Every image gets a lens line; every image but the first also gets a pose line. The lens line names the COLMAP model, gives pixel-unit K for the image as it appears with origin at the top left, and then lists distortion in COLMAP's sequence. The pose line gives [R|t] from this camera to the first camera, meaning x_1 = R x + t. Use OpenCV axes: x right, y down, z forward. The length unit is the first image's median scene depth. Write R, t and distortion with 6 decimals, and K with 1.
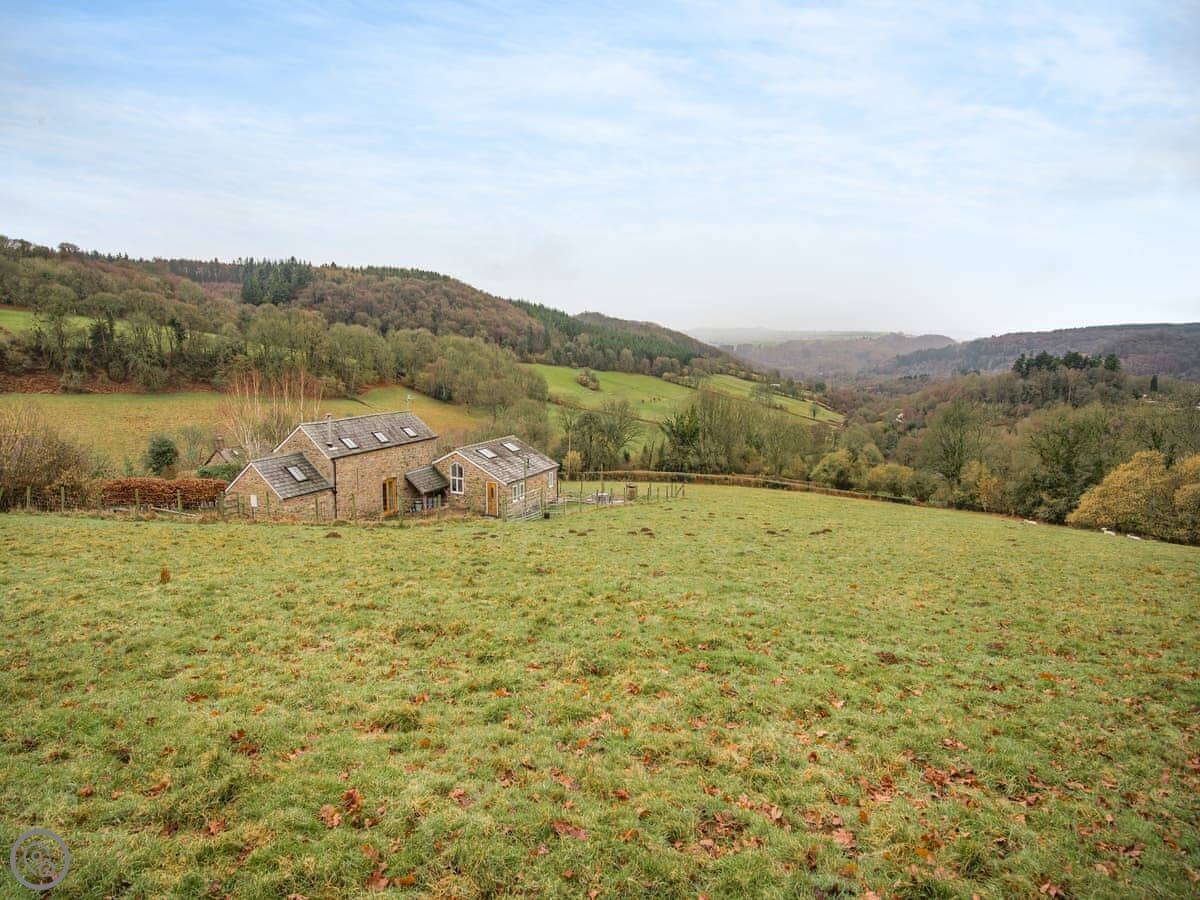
lens RADIAL K [[619.7, 0, 599.3], [0, 619.7, 482.1], [0, 0, 1]] dist [0.001928, -0.021984]
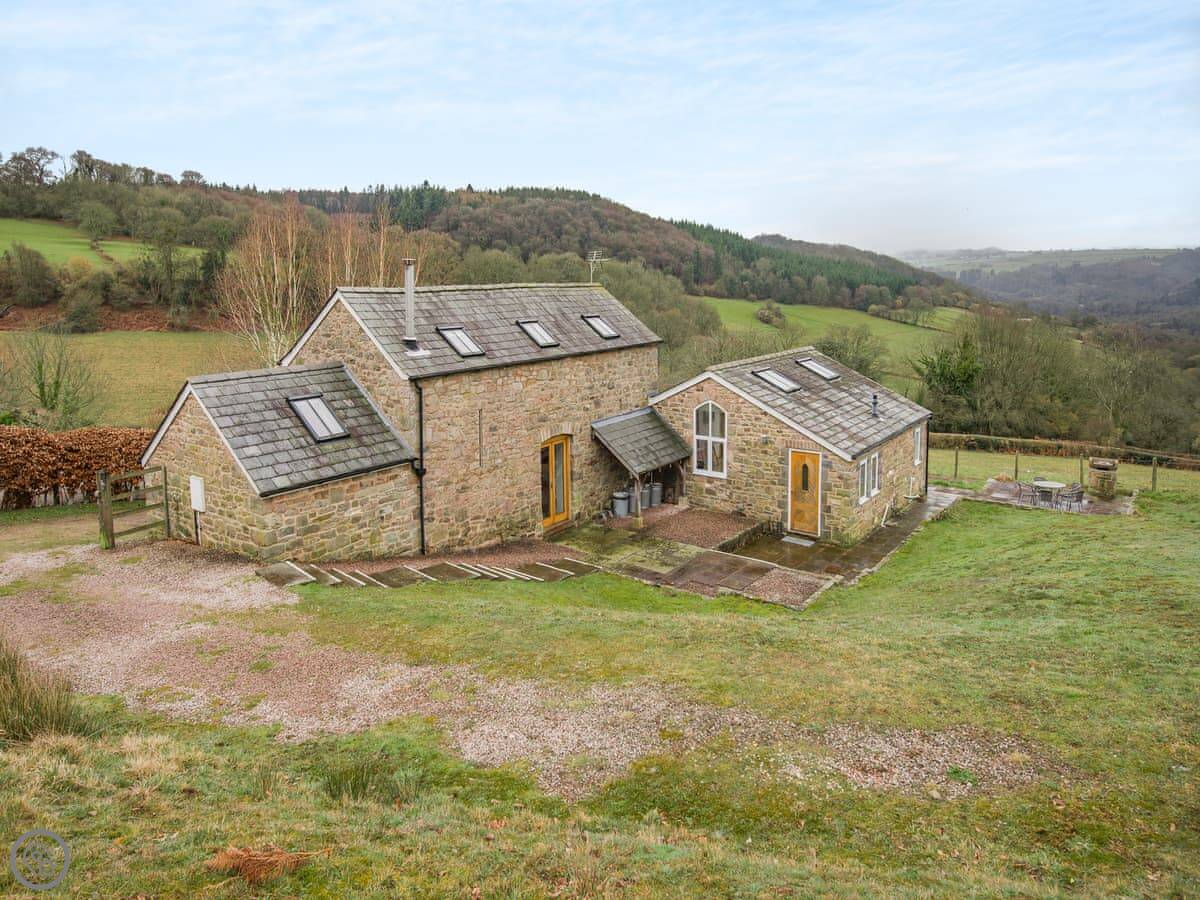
lens RADIAL K [[600.4, 0, 597.9], [0, 600.4, 453.3], [0, 0, 1]] dist [0.007456, -0.000120]
pose [[0.979767, 0.024203, -0.198674, -0.083926], [-0.020441, 0.999571, 0.020963, -0.001341], [0.199096, -0.016478, 0.979841, 0.222706]]
